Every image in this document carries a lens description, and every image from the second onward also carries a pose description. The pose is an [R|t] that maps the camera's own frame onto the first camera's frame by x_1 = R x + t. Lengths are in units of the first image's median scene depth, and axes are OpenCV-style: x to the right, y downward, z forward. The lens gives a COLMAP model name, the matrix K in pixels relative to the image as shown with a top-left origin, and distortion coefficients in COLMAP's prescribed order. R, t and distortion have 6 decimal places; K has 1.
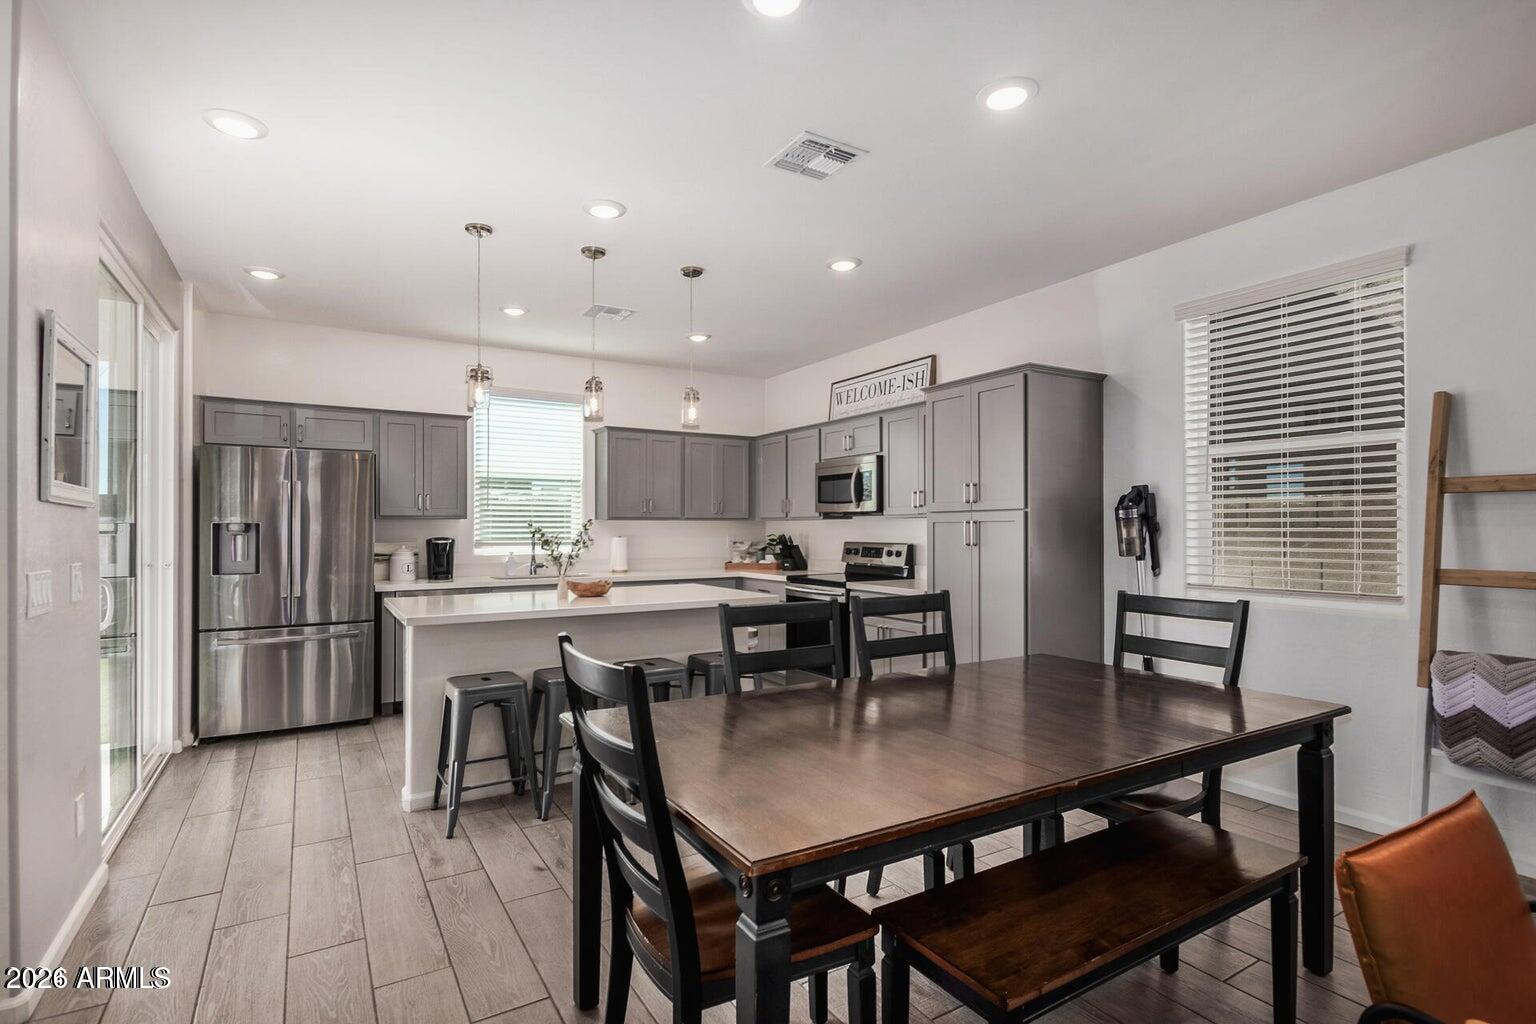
lens RADIAL K [[754.8, 0, 805.0], [0, 754.8, 525.2], [0, 0, 1]] dist [0.010573, 0.000093]
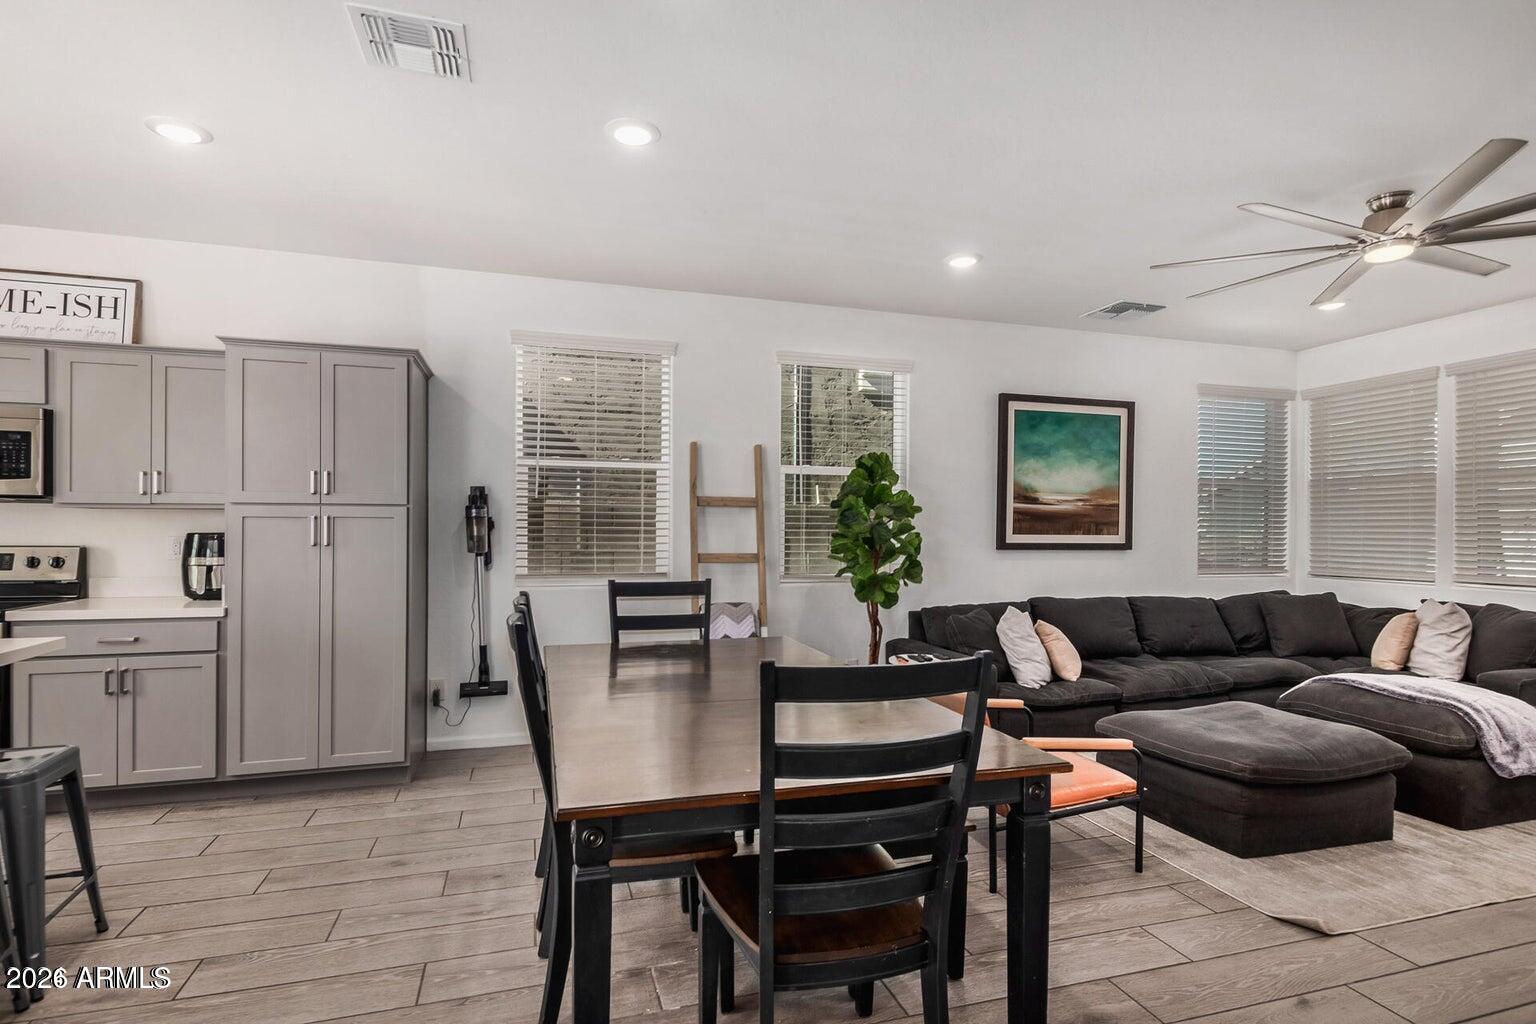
lens RADIAL K [[730.3, 0, 748.6], [0, 730.3, 528.3], [0, 0, 1]] dist [0.017203, -0.006977]
pose [[0.293564, 0.004005, 0.955931, -0.322614], [-0.010950, 0.999940, -0.000827, 0.002369], [-0.955877, -0.010224, 0.293590, 0.243009]]
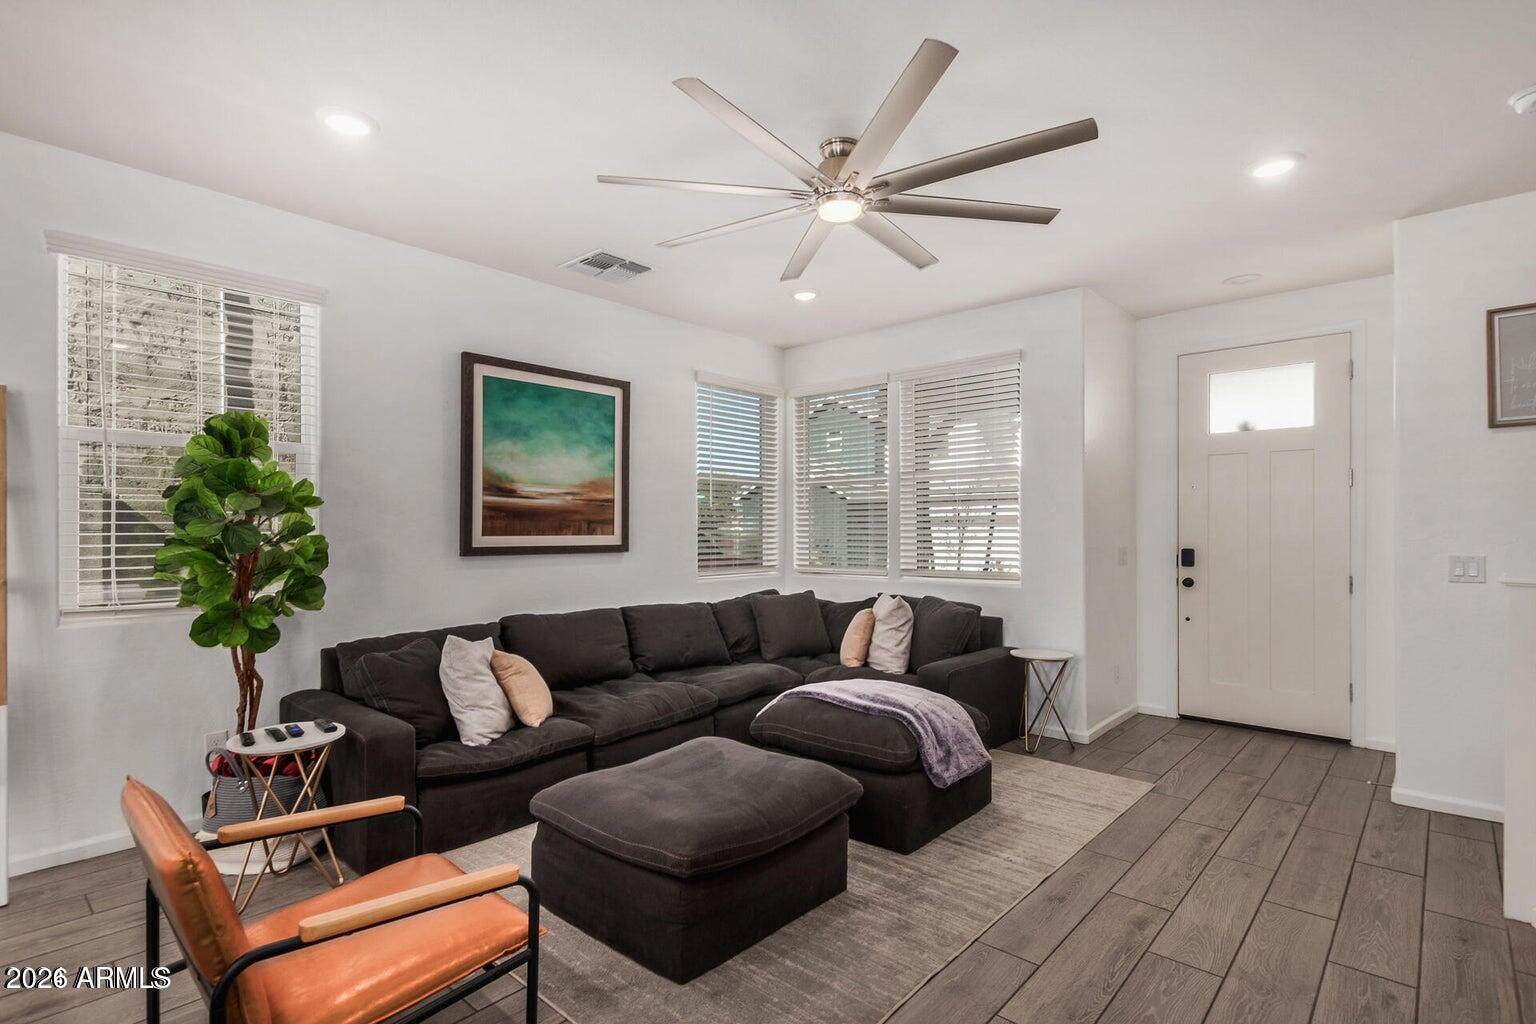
lens RADIAL K [[748.7, 0, 725.7], [0, 748.7, 528.2], [0, 0, 1]] dist [0.002043, -0.000164]
pose [[-0.229581, 0.004886, 0.973277, -0.102861], [-0.000823, 0.999986, -0.005214, 0.001629], [-0.973289, -0.001998, -0.229574, 0.128243]]
